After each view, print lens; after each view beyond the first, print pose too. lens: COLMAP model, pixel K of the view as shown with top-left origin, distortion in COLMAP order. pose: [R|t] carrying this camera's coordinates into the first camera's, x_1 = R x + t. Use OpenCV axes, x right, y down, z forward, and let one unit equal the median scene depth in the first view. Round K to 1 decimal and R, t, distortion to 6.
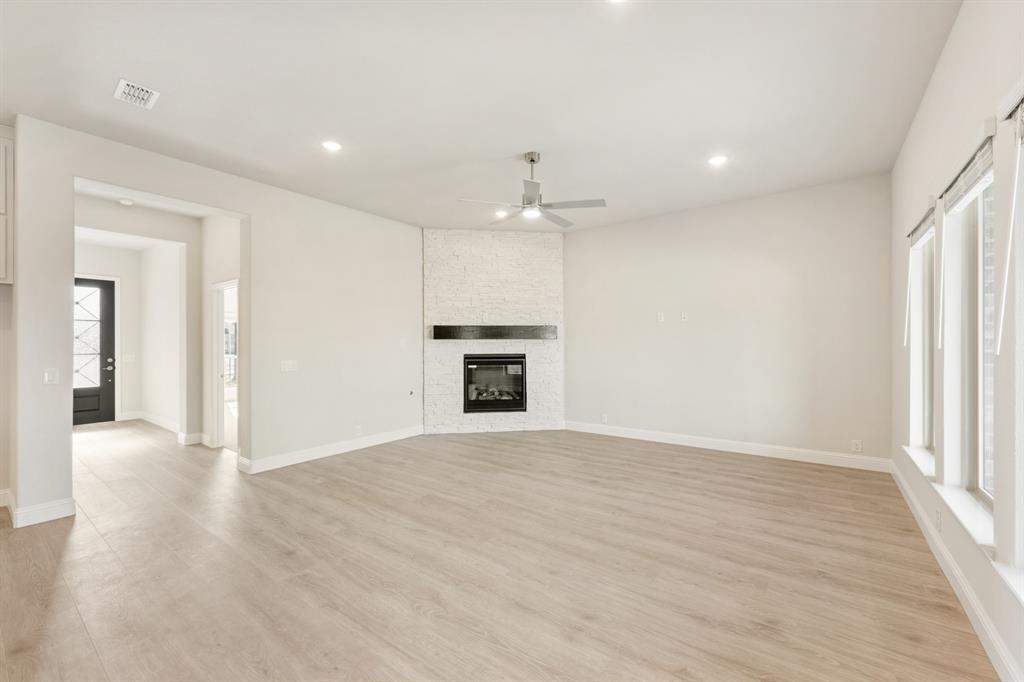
lens RADIAL K [[417.0, 0, 507.9], [0, 417.0, 342.1], [0, 0, 1]] dist [0.001309, -0.001946]
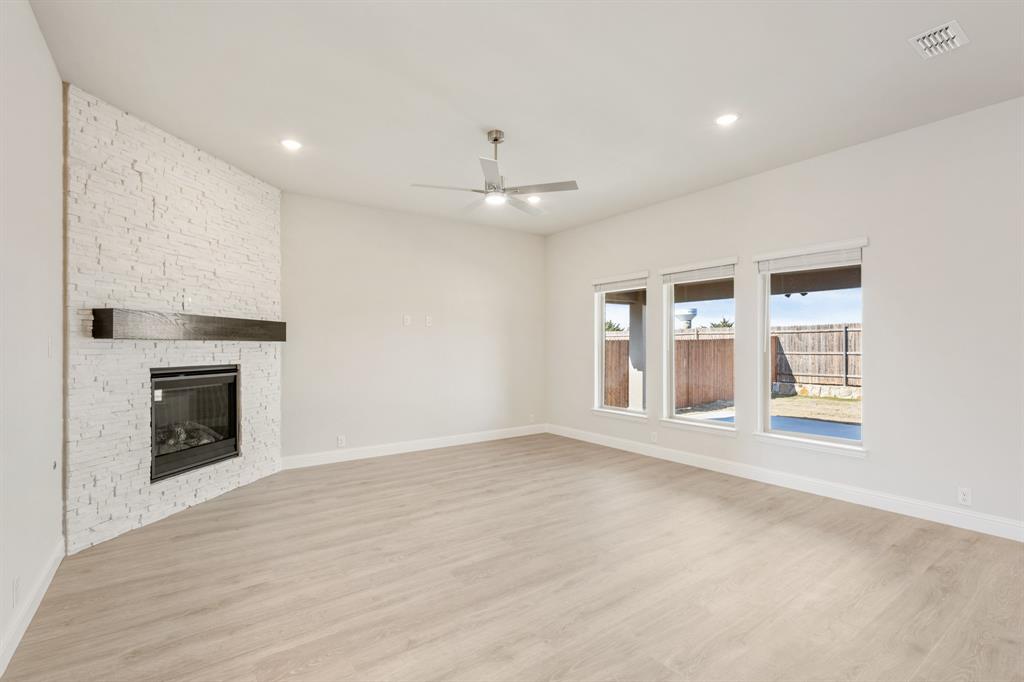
lens RADIAL K [[480.2, 0, 510.9], [0, 480.2, 344.6], [0, 0, 1]] dist [-0.002298, 0.001212]
pose [[0.286384, 0.007510, 0.958085, -0.552852], [-0.003803, 0.999970, -0.006701, 0.002054], [-0.958107, -0.001724, 0.286404, 0.416142]]
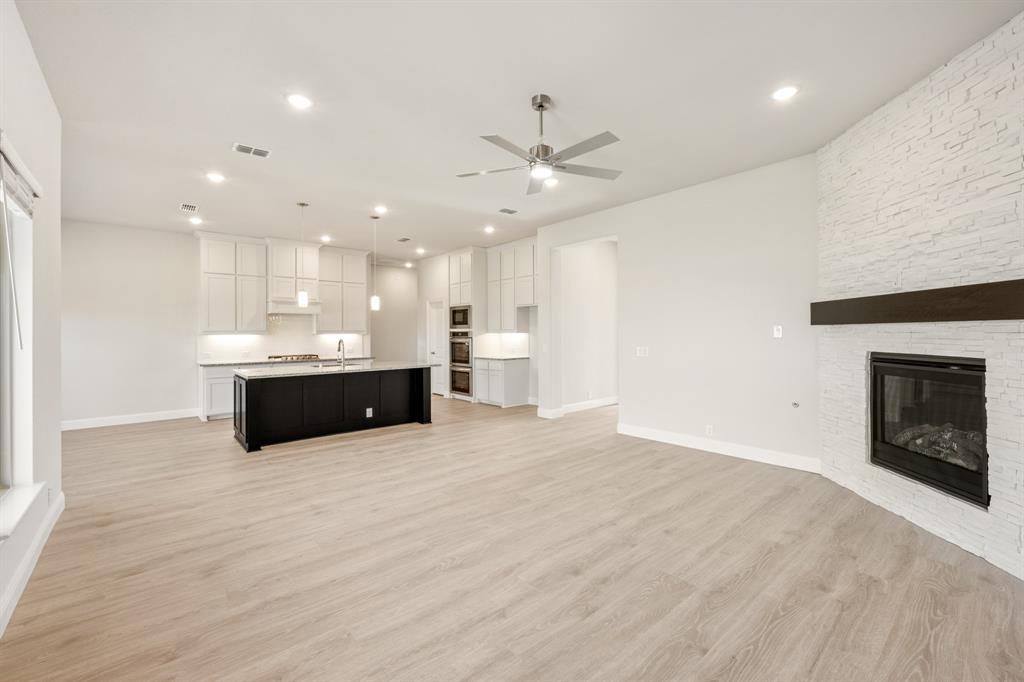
lens RADIAL K [[417.0, 0, 510.0], [0, 417.0, 335.7], [0, 0, 1]] dist [0.001309, -0.001946]
pose [[-0.205135, 0.011682, -0.978664, 0.520084], [0.011167, 0.999892, 0.009594, -0.002112], [0.978670, -0.008960, -0.205244, 0.674939]]
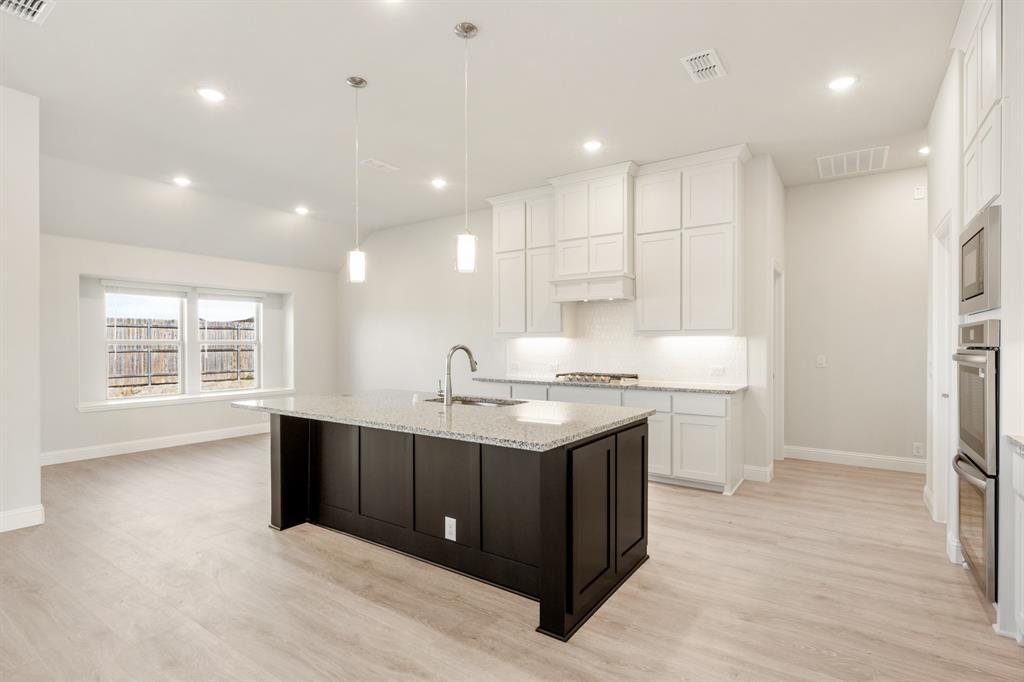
lens RADIAL K [[492.2, 0, 516.4], [0, 492.2, 347.1], [0, 0, 1]] dist [-0.006678, 0.000365]
pose [[-0.998065, 0.005598, -0.061926, -0.408209], [0.005359, 0.999978, 0.004018, 0.011333], [0.061947, 0.003678, -0.998073, 0.614272]]
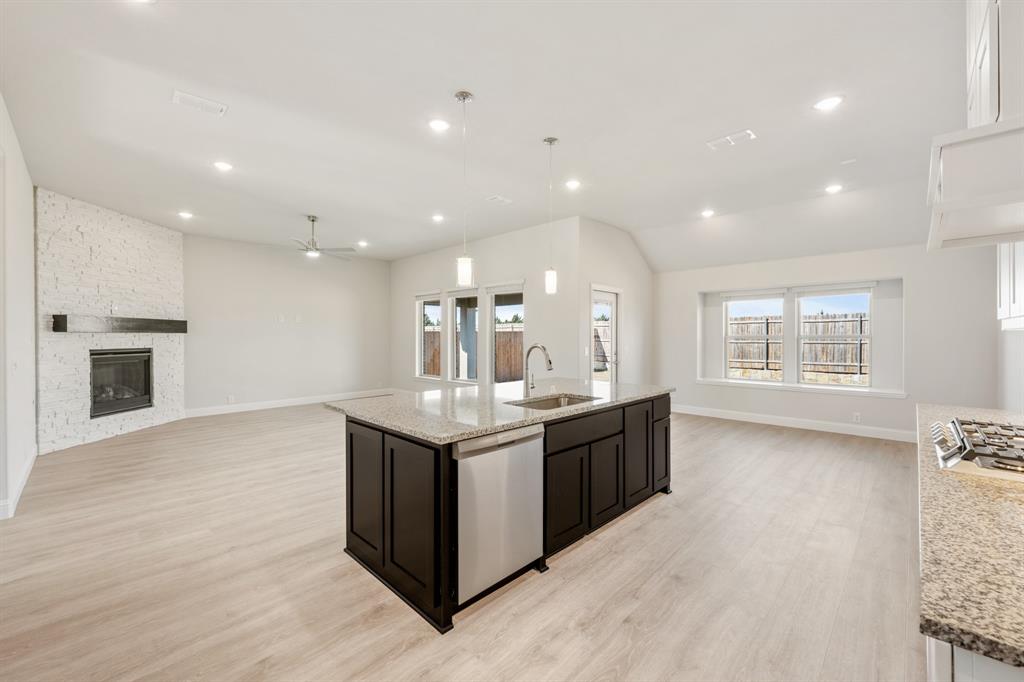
lens RADIAL K [[417.0, 0, 510.9], [0, 417.0, 337.9], [0, 0, 1]] dist [0.001309, -0.001946]
pose [[0.112784, -0.000114, 0.993619, -0.870508], [-0.000953, 1.000000, 0.000223, 0.003824], [-0.993619, -0.000972, 0.112784, 0.050006]]
